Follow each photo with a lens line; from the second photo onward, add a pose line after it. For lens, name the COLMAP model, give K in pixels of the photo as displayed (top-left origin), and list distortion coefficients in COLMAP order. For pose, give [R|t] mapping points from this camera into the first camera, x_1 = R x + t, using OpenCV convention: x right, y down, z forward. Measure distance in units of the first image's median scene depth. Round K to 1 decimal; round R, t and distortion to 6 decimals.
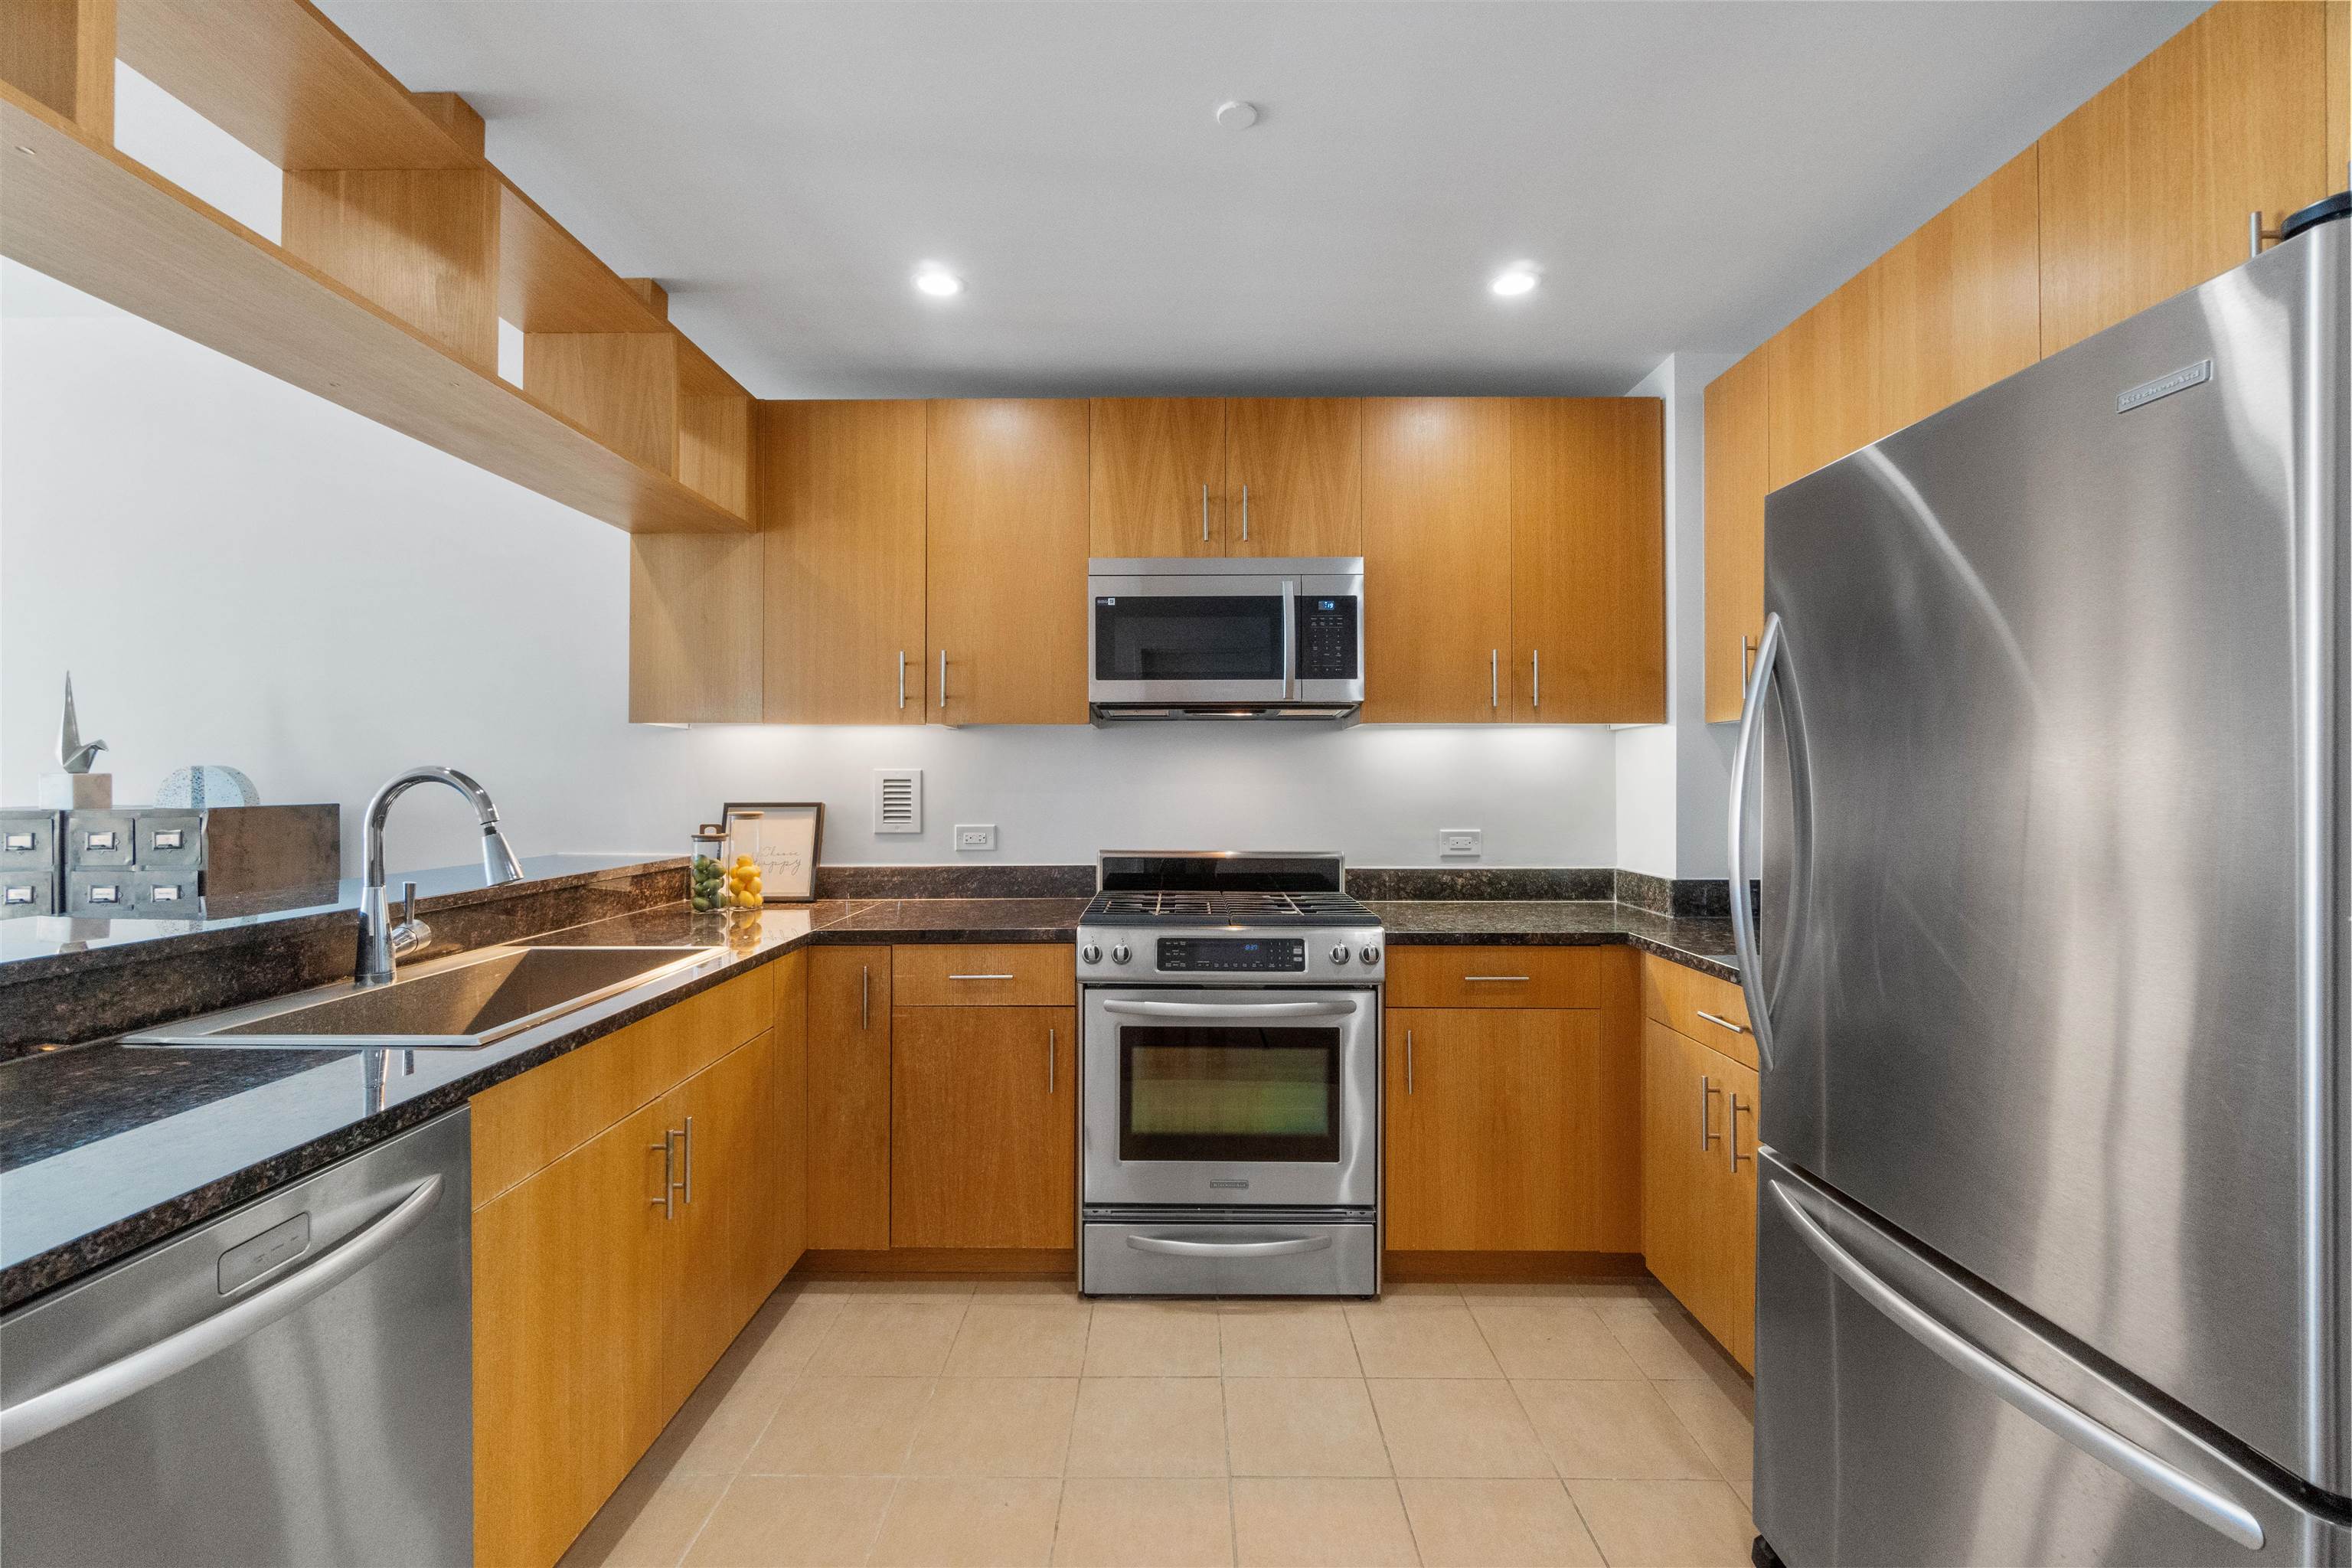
lens RADIAL K [[1014.5, 0, 1170.4], [0, 1014.5, 772.8], [0, 0, 1]] dist [-0.013833, 0.004396]
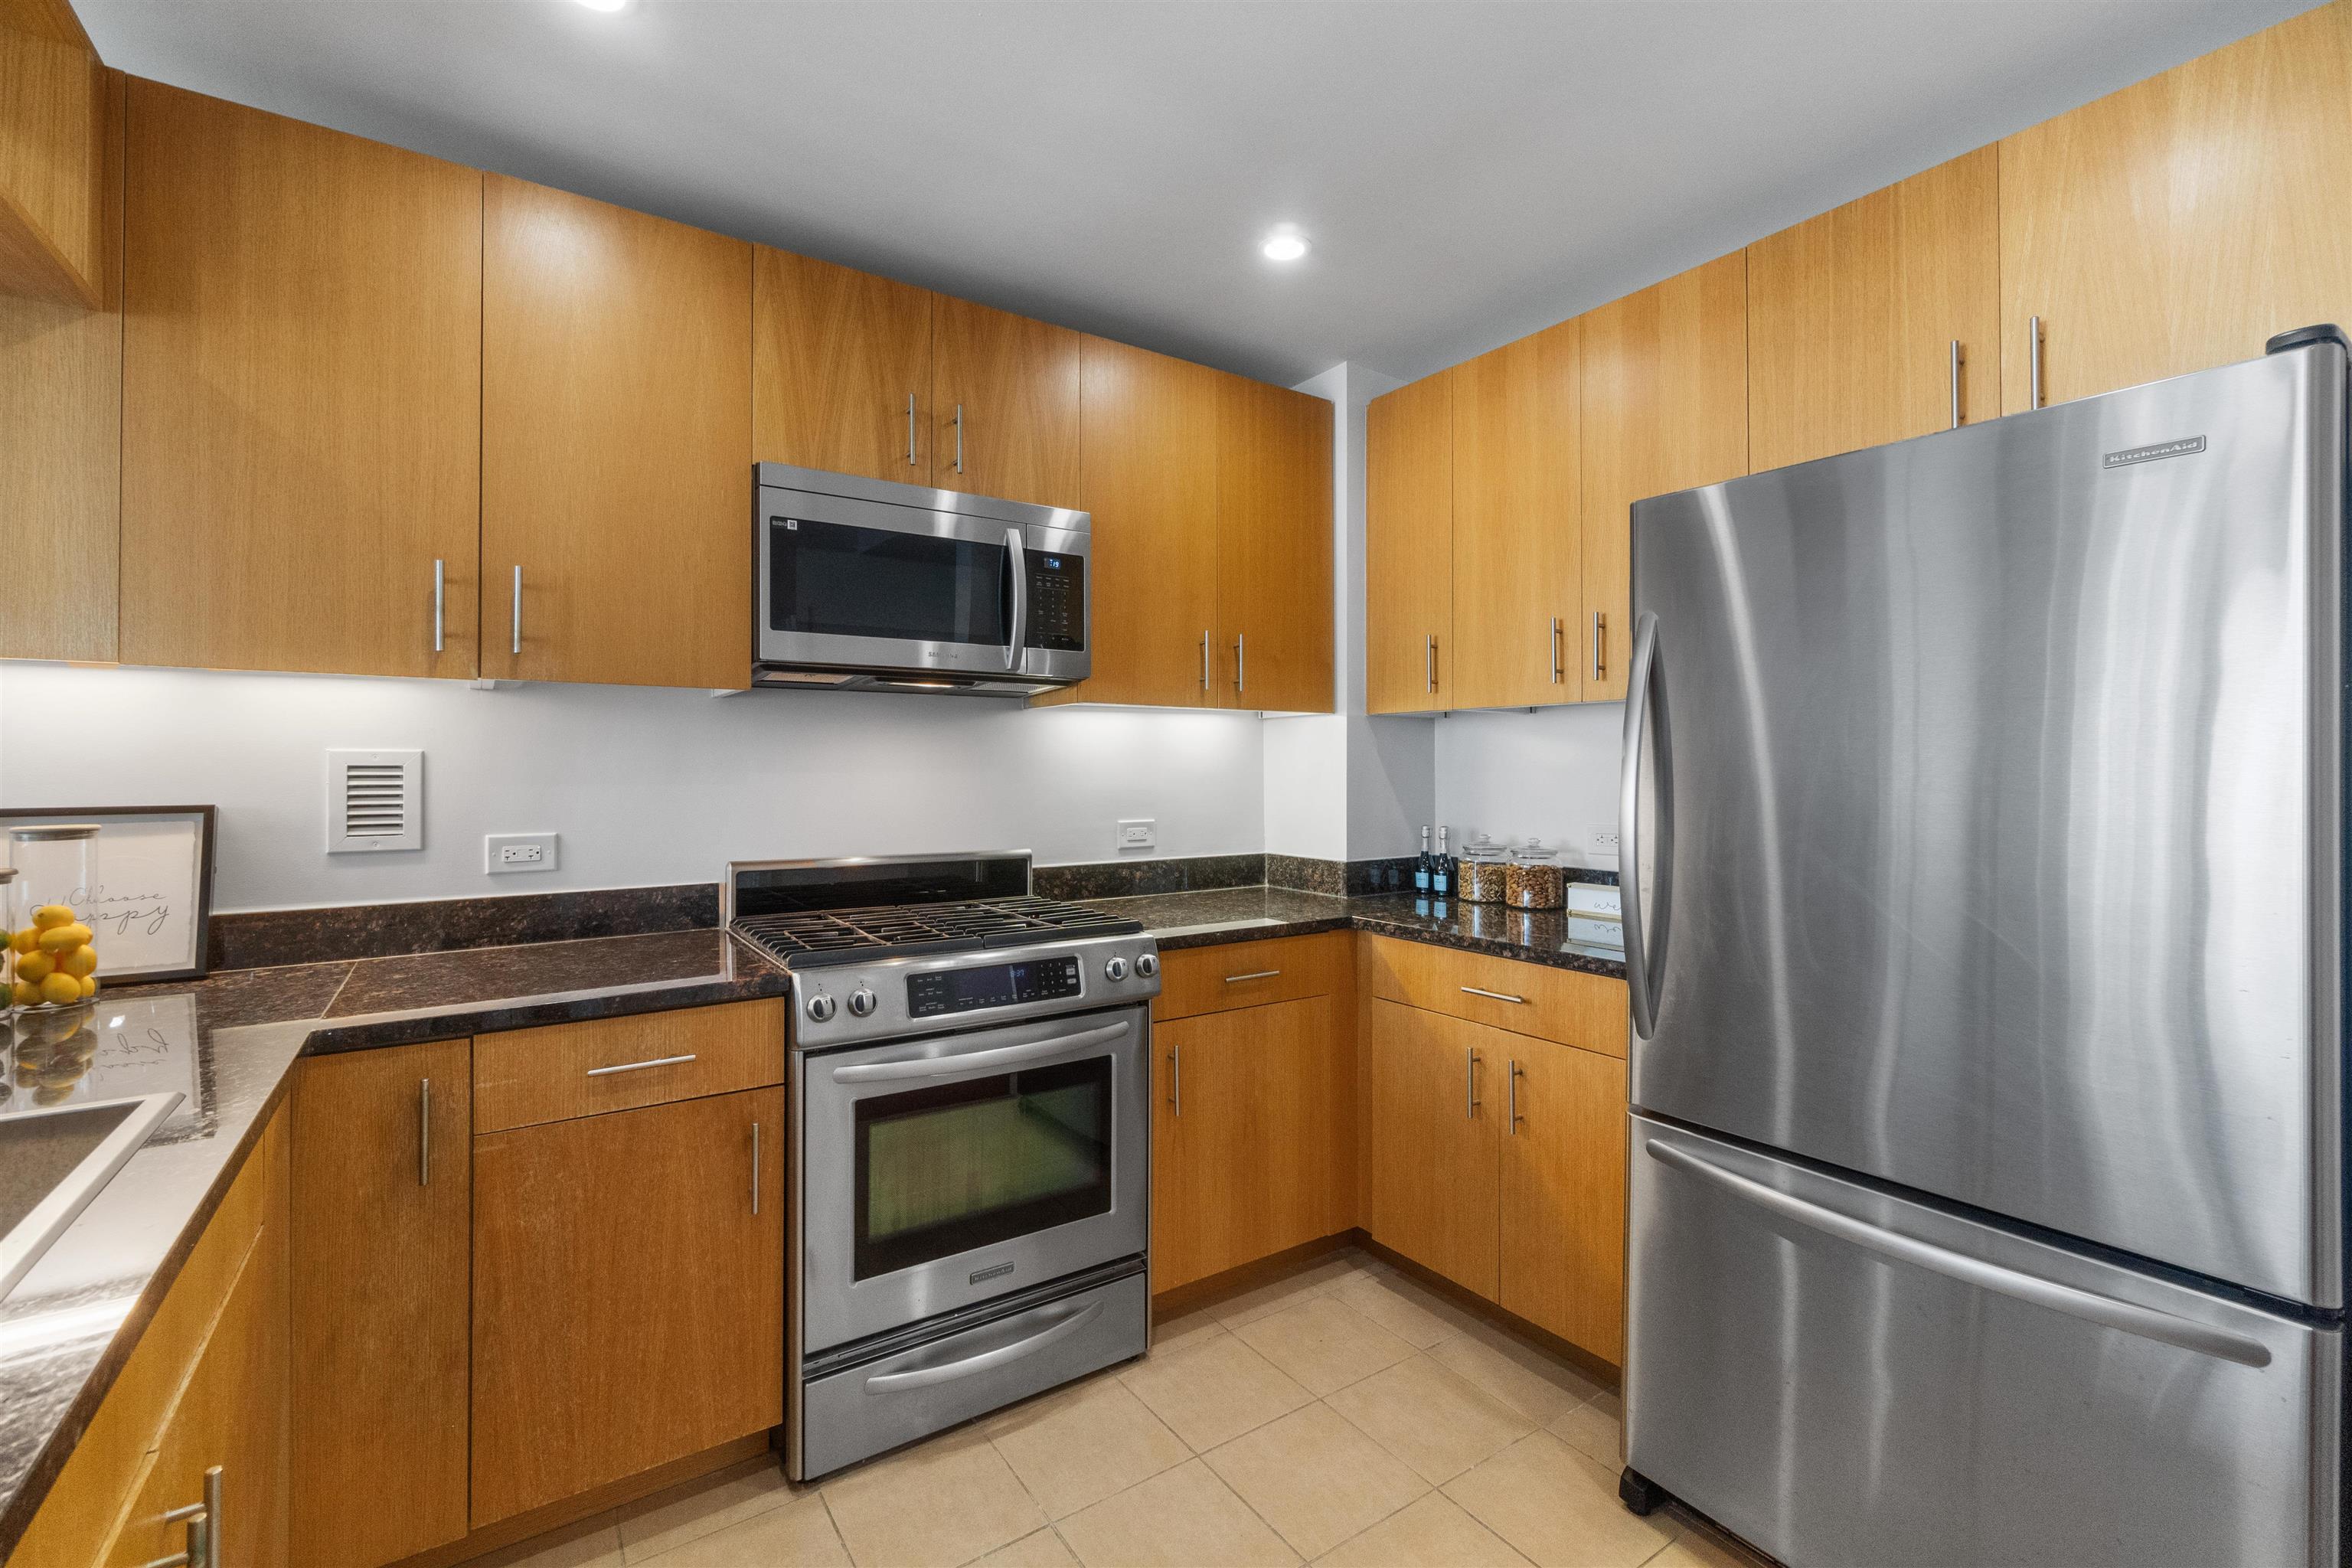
lens RADIAL K [[1014.5, 0, 1175.7], [0, 1014.5, 761.6], [0, 0, 1]] dist [-0.013833, 0.004396]
pose [[0.820503, 0.003185, 0.571633, -0.257520], [-0.004587, 0.999989, 0.001013, 0.001237], [-0.571624, -0.003453, 0.820509, 0.241577]]
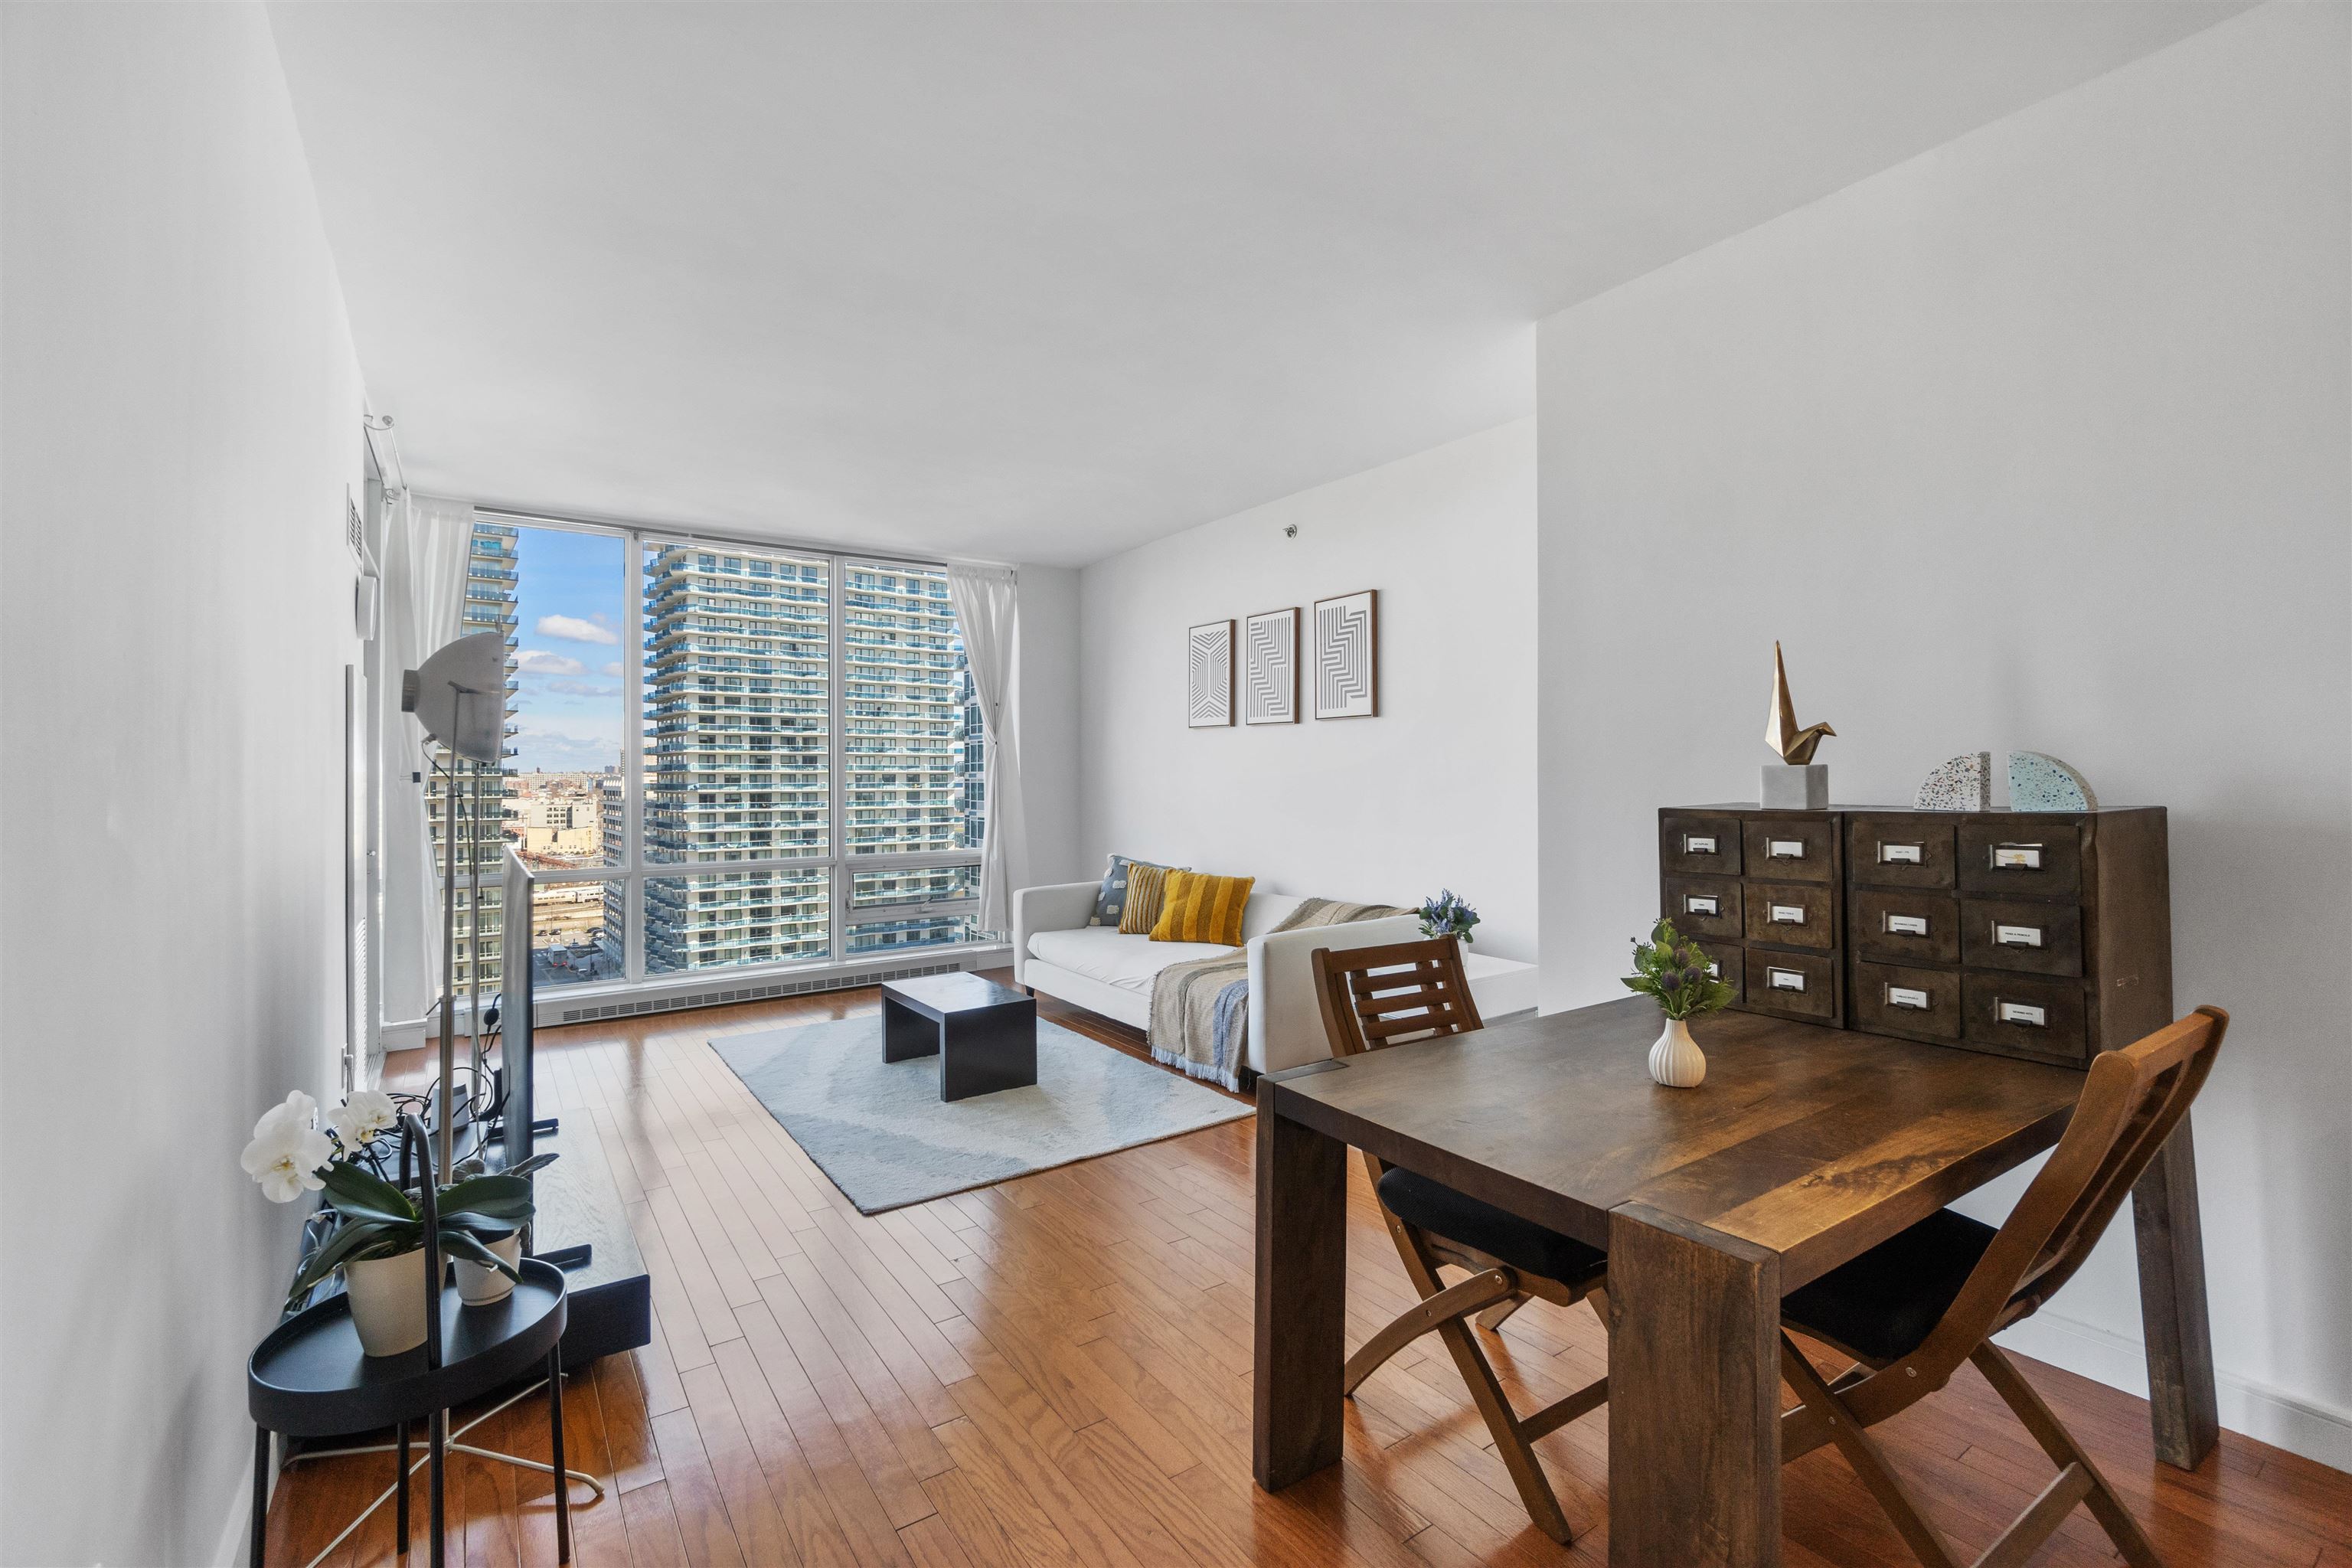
lens RADIAL K [[1014.5, 0, 1180.2], [0, 1014.5, 776.3], [0, 0, 1]] dist [-0.013833, 0.004396]
pose [[0.575128, -0.006029, -0.818042, -0.760034], [0.012072, 0.999927, 0.001118, 0.003111], [0.817975, -0.010519, 0.575158, 0.121743]]
